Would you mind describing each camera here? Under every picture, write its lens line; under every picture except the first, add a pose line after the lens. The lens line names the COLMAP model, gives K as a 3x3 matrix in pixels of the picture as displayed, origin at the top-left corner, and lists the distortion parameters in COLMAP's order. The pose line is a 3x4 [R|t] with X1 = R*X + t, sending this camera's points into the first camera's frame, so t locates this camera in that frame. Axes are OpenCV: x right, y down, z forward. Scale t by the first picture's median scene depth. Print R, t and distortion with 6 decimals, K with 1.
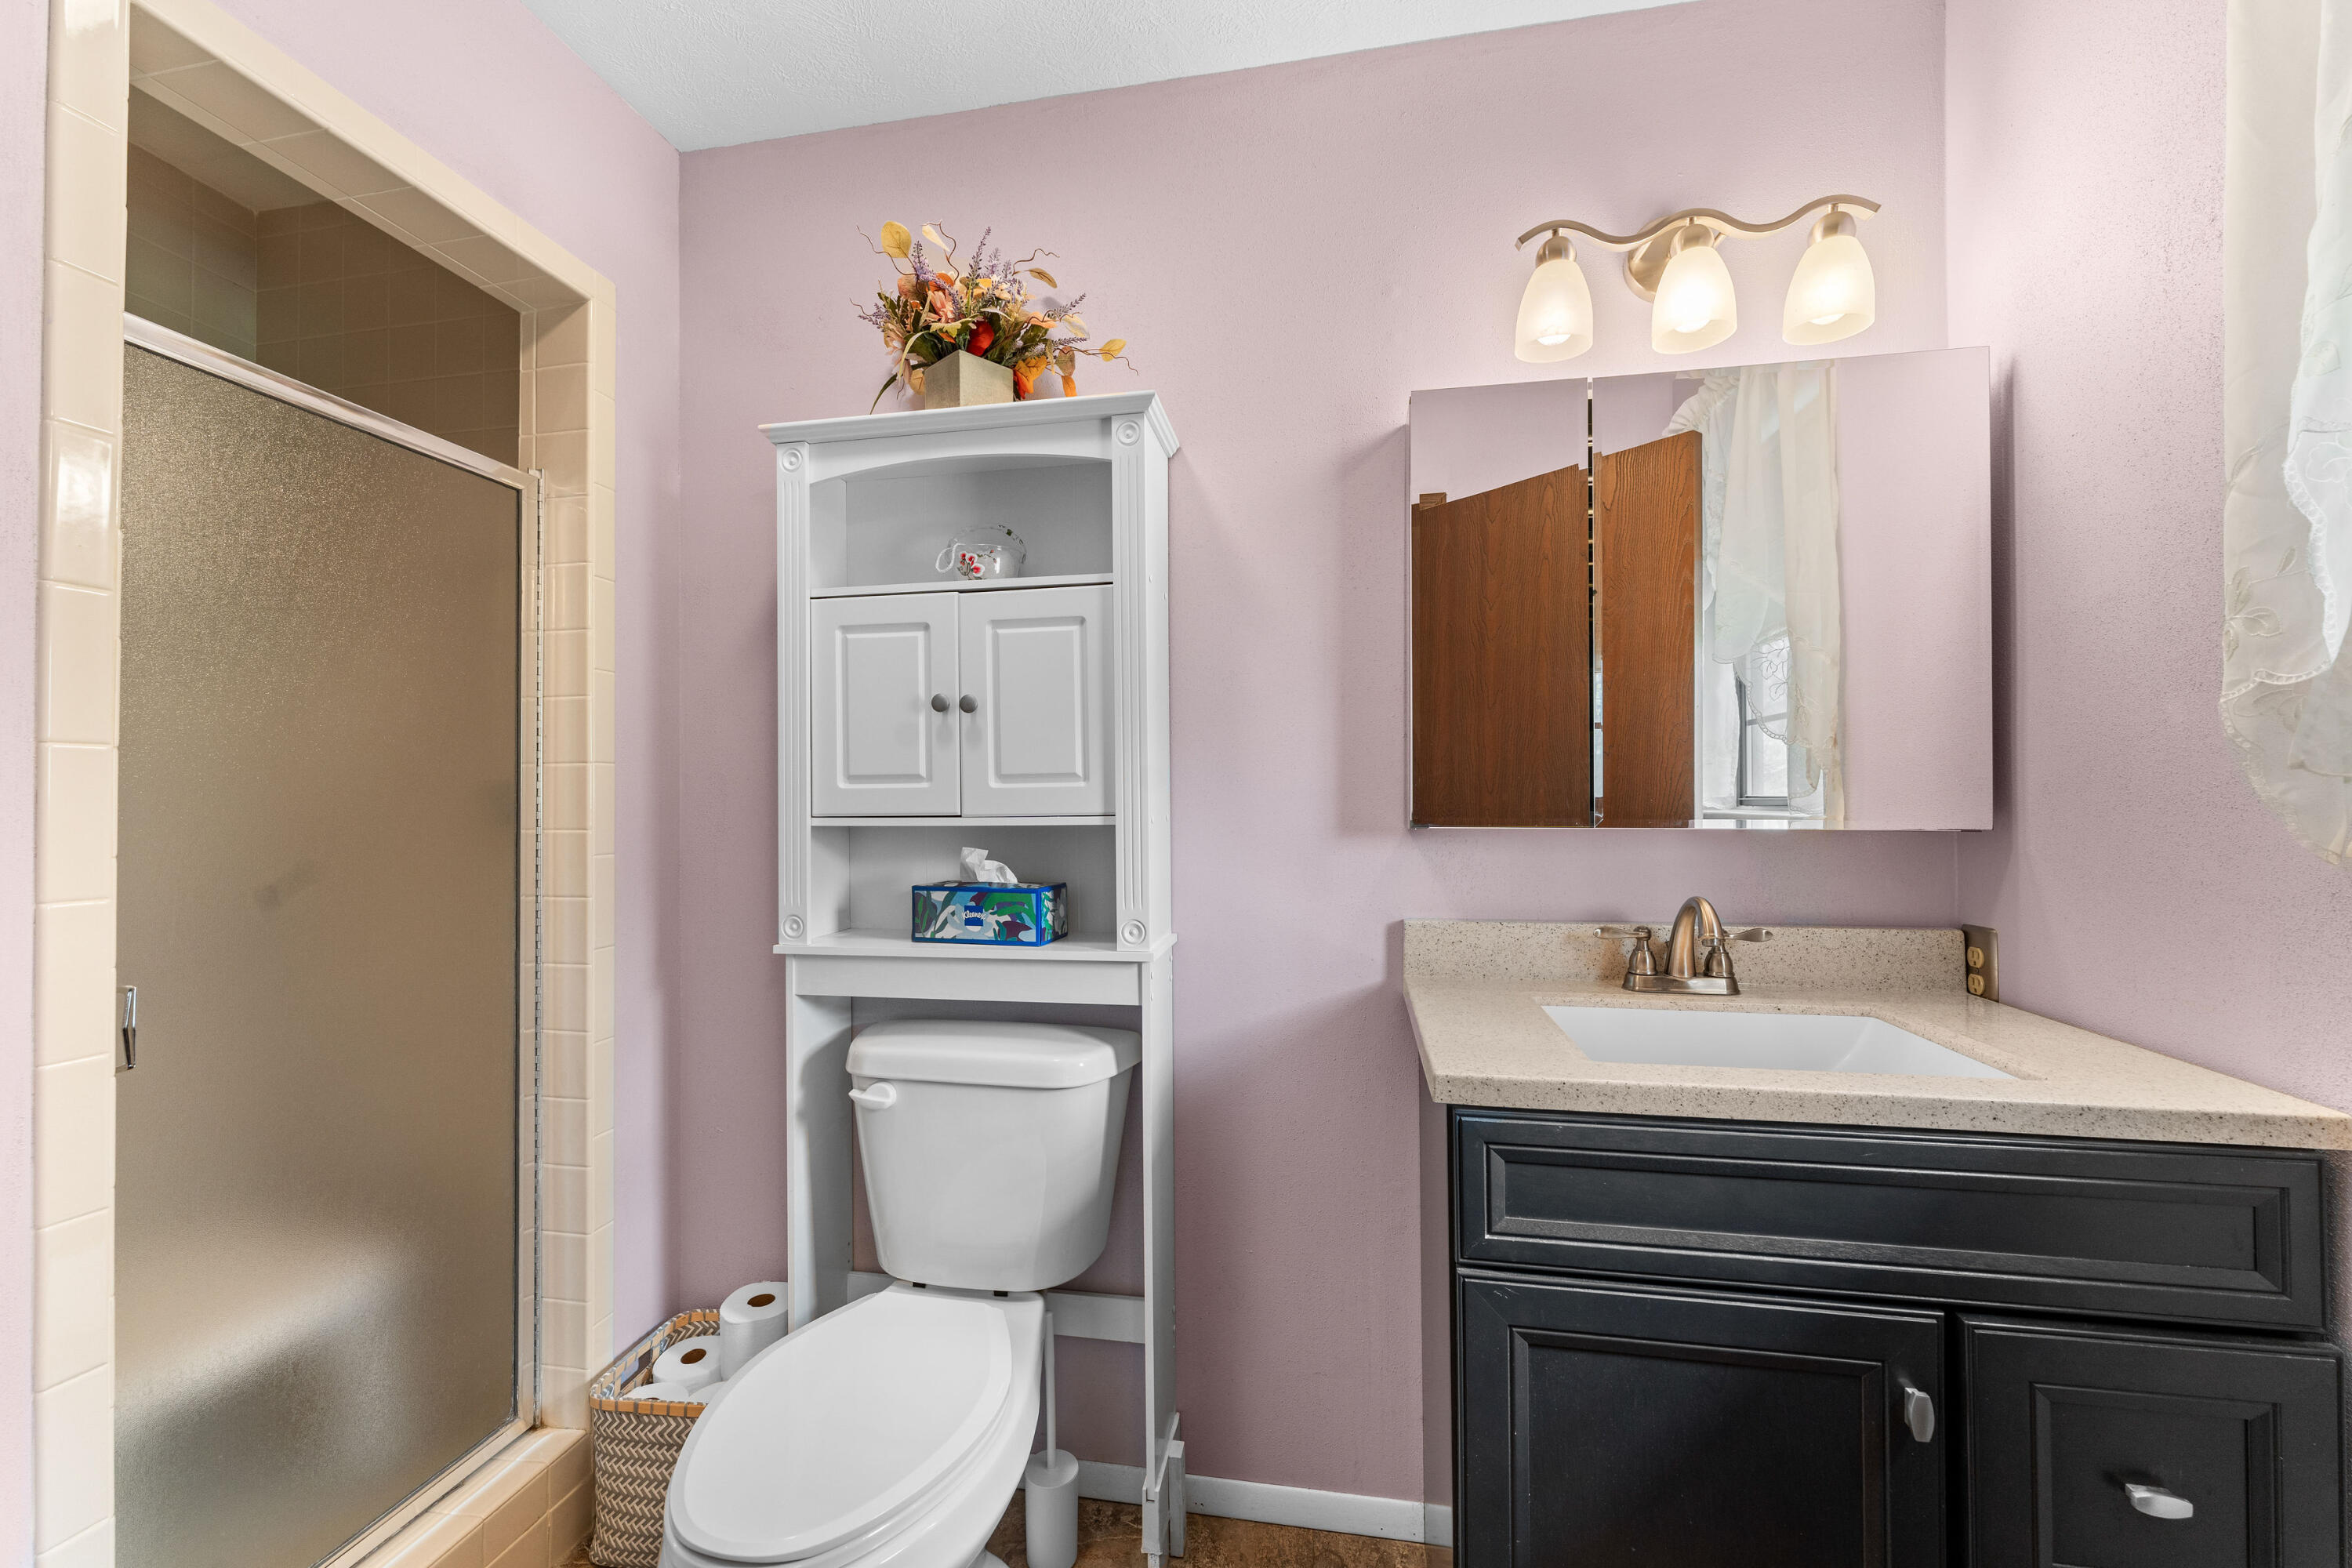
lens RADIAL K [[934.3, 0, 1167.7], [0, 934.3, 789.5], [0, 0, 1]] dist [0.000674, -0.000467]
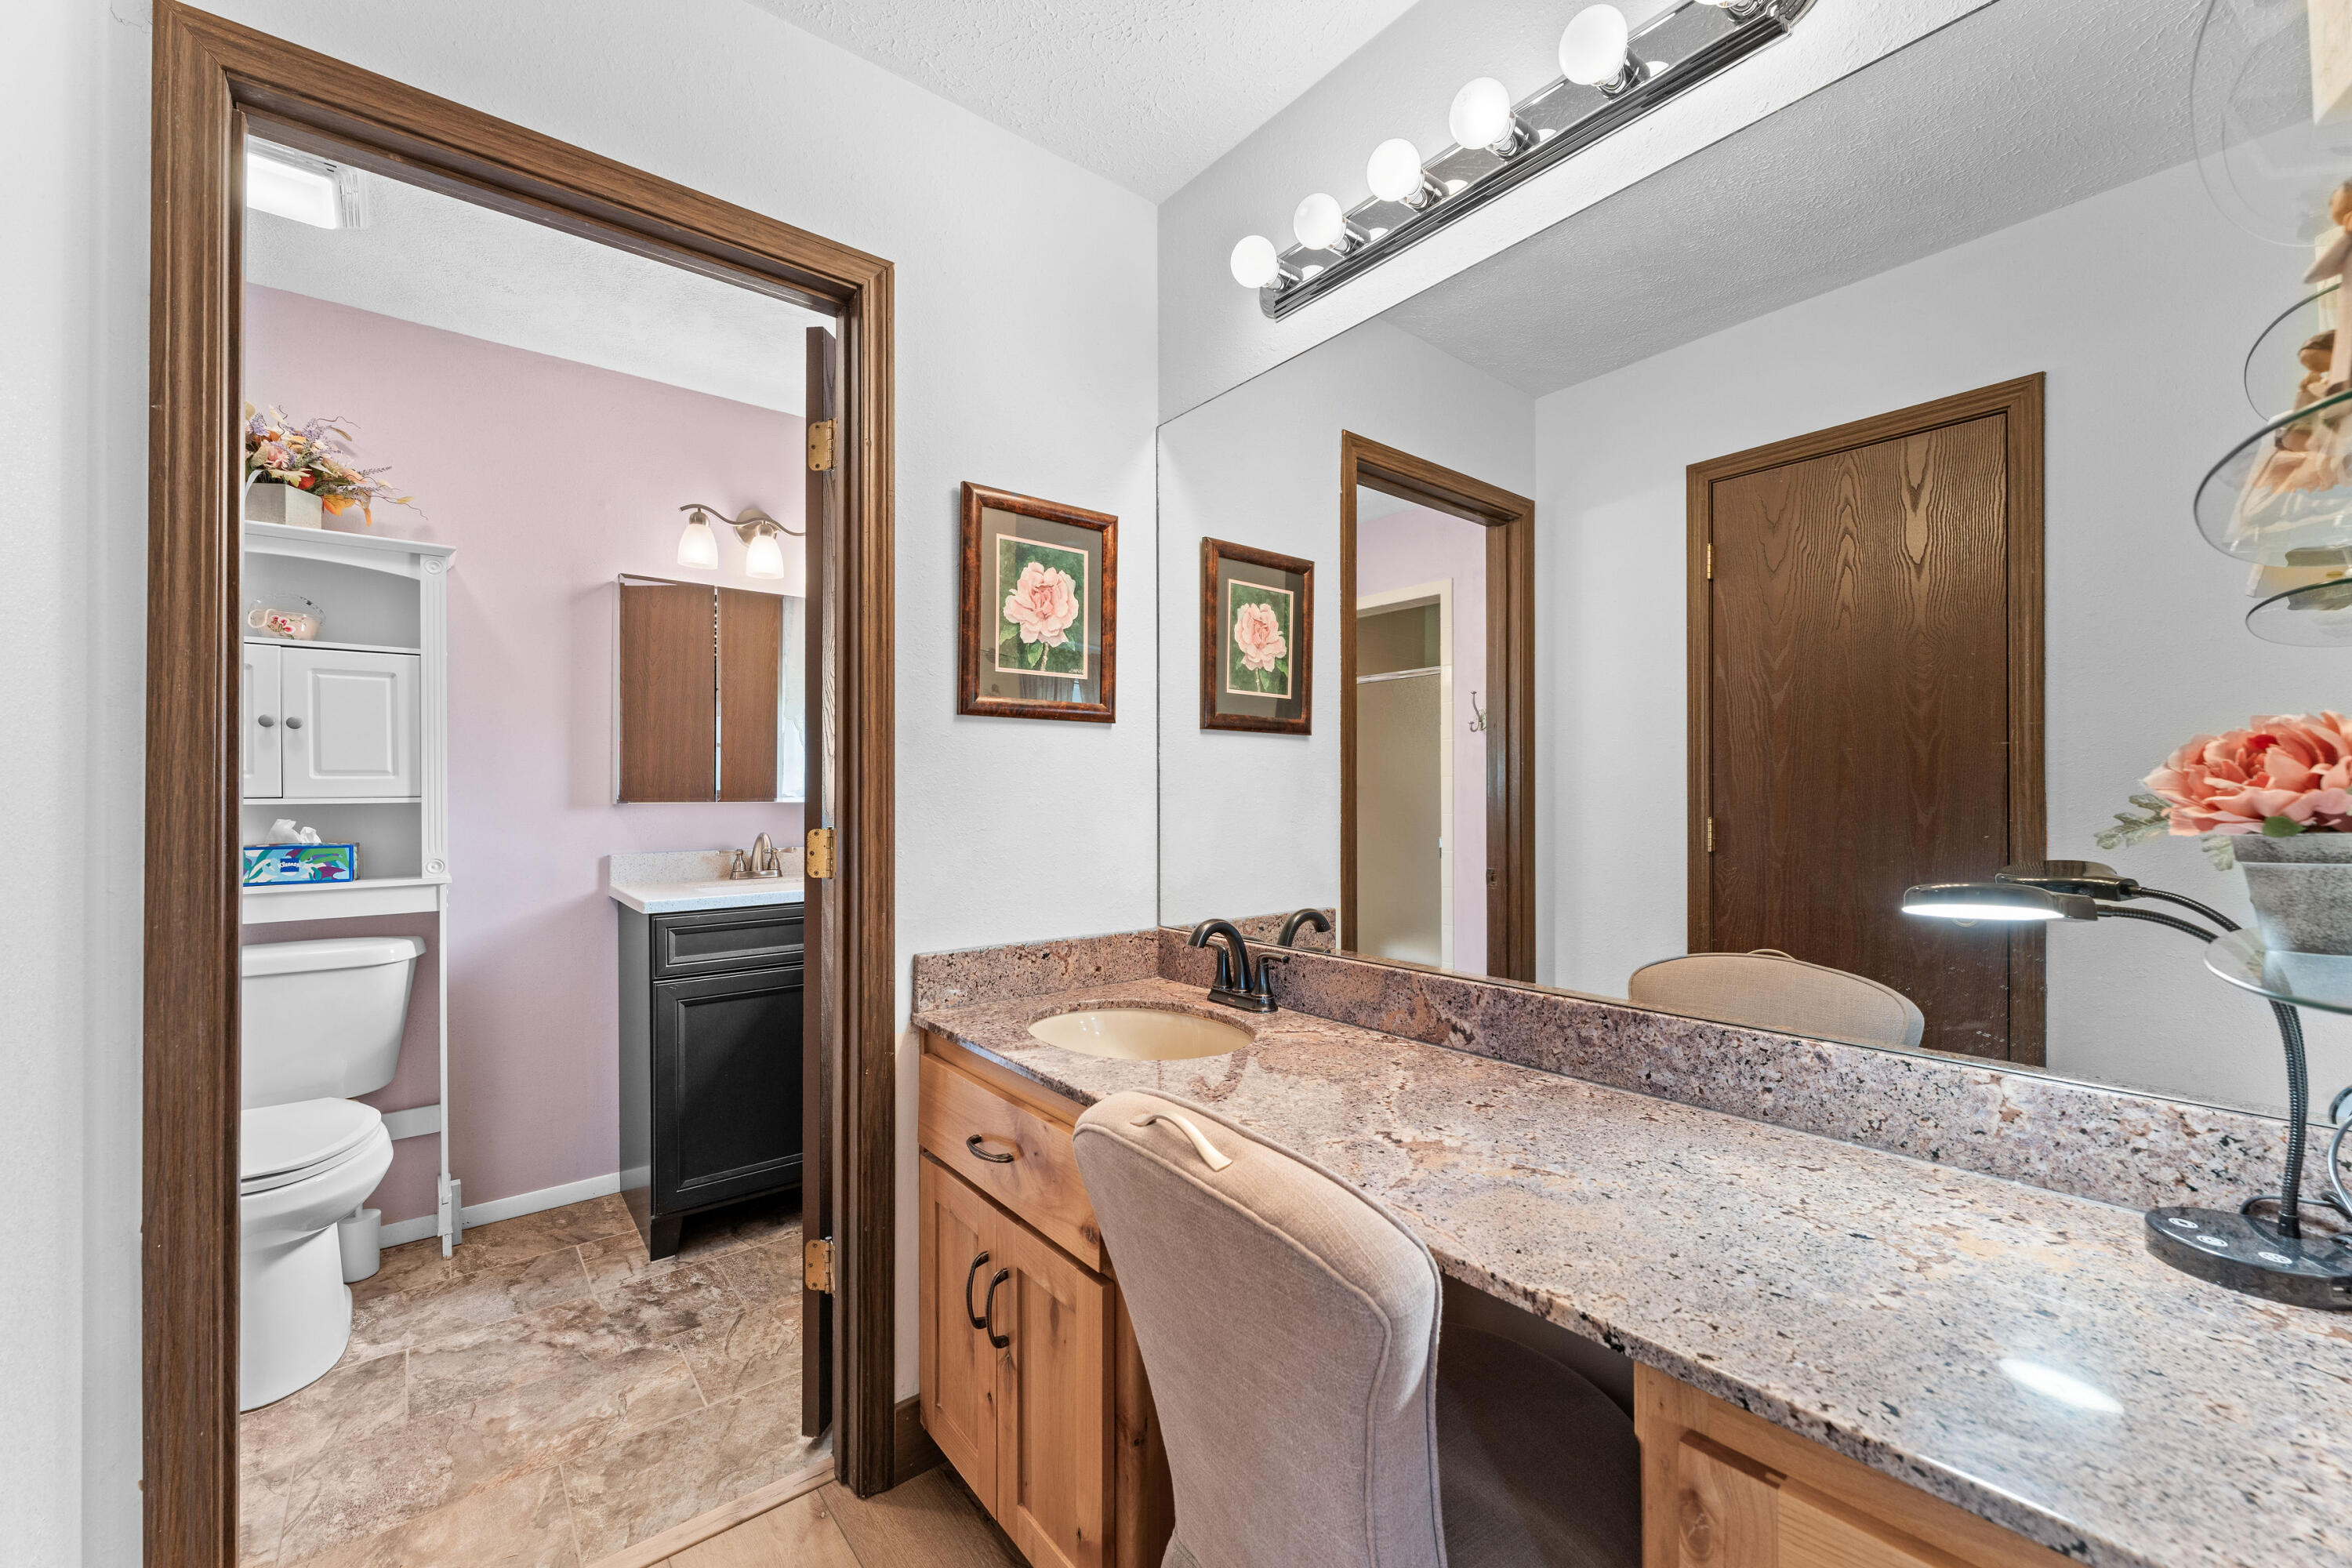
lens RADIAL K [[934.3, 0, 1165.9], [0, 934.3, 791.3], [0, 0, 1]] dist [0.000674, -0.000467]
pose [[0.652643, 0.005220, 0.757648, -0.434993], [-0.005507, 0.999983, -0.002146, 0.014331], [-0.757646, -0.002772, 0.652660, -1.041504]]
